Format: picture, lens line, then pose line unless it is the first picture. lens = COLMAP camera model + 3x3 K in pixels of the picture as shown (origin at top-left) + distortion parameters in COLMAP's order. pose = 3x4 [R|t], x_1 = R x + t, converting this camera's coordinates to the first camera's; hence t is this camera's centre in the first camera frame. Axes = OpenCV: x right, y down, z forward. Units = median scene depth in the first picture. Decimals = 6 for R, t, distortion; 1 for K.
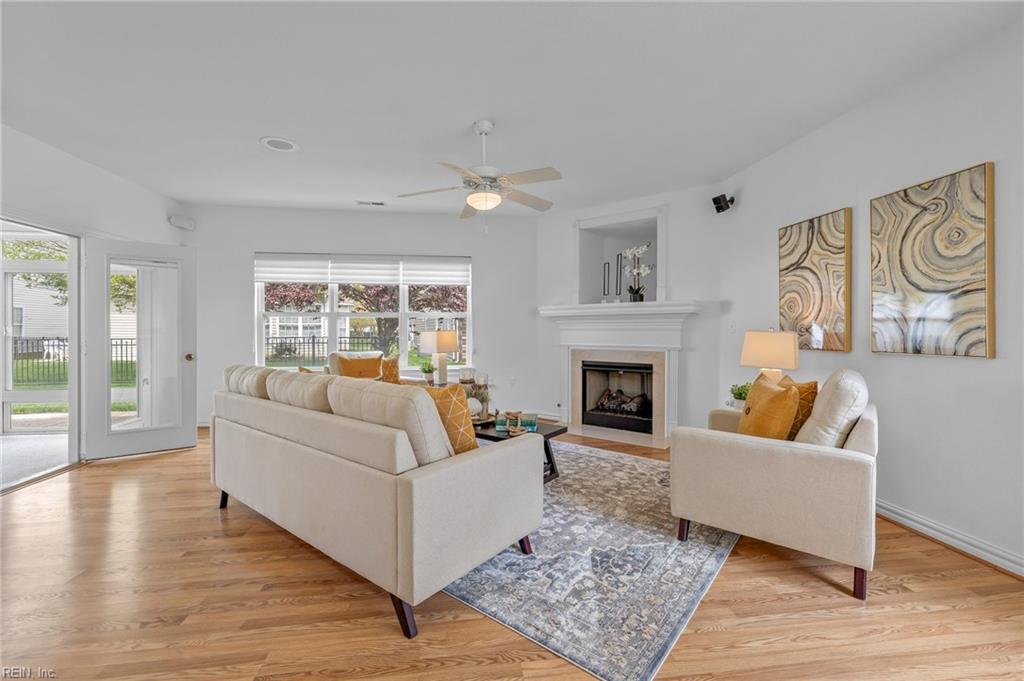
lens RADIAL K [[430.2, 0, 512.0], [0, 430.2, 340.5], [0, 0, 1]] dist [0.001601, -0.000227]
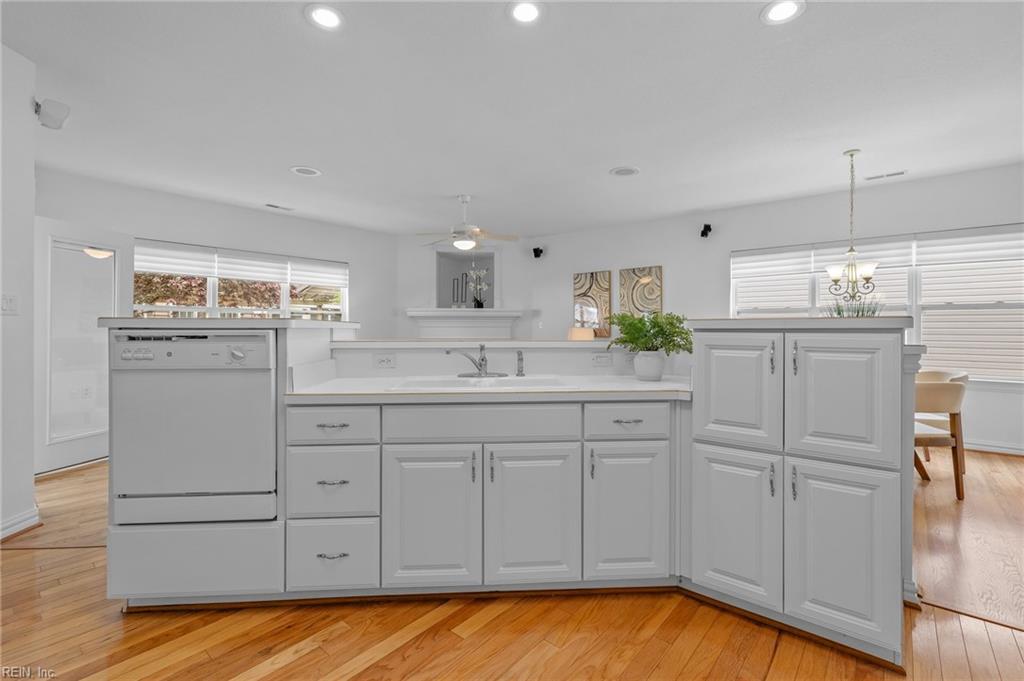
lens RADIAL K [[458.2, 0, 512.0], [0, 458.2, 340.5], [0, 0, 1]] dist [-0.003762, -0.000366]
pose [[0.748779, -0.012927, 0.662694, -0.947799], [0.013575, 0.999899, 0.004167, 0.021771], [-0.662681, 0.005876, 0.748879, -0.337273]]
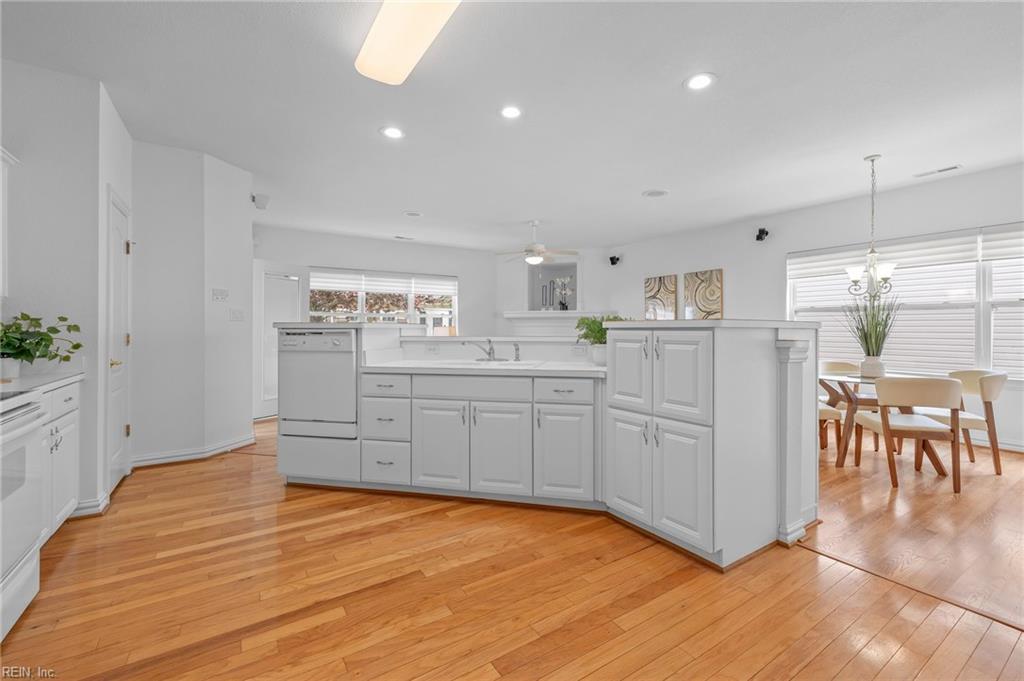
lens RADIAL K [[430.2, 0, 512.0], [0, 430.2, 340.5], [0, 0, 1]] dist [0.001601, -0.000227]
pose [[0.908783, -0.010431, 0.417139, -0.878941], [0.009324, 0.999946, 0.004690, 0.029439], [-0.417165, -0.000372, 0.908831, -0.664635]]
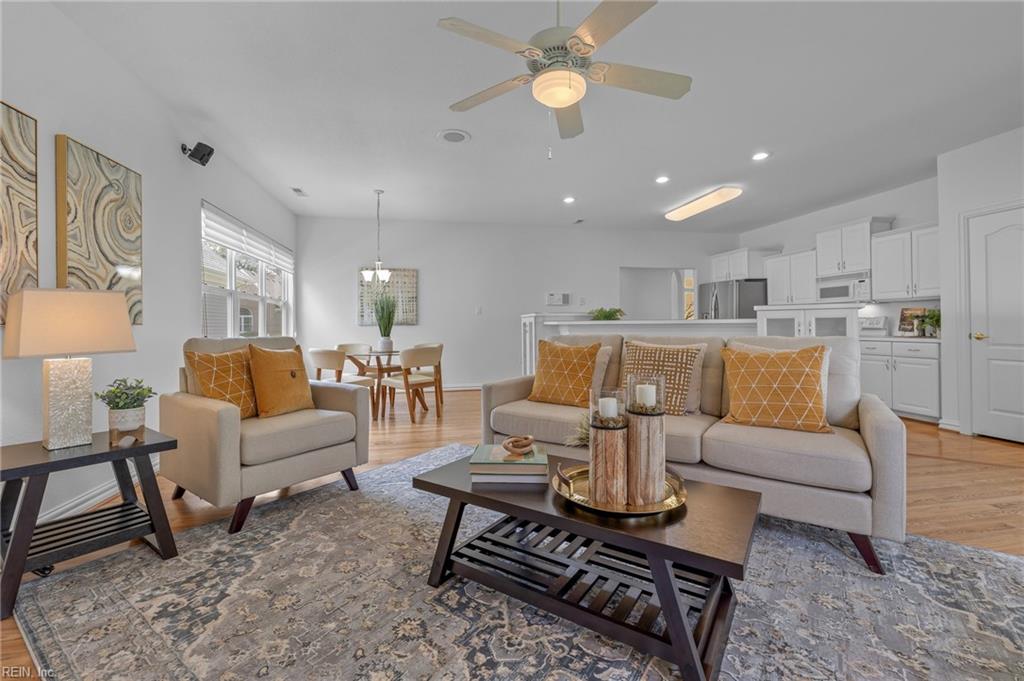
lens RADIAL K [[445.3, 0, 512.0], [0, 445.3, 340.5], [0, 0, 1]] dist [0.001193, 0.000084]
pose [[-0.999912, -0.008089, 0.010479, -0.019569], [-0.007714, 0.999348, 0.035277, 0.018620], [-0.010758, 0.035193, -0.999323, 1.465389]]
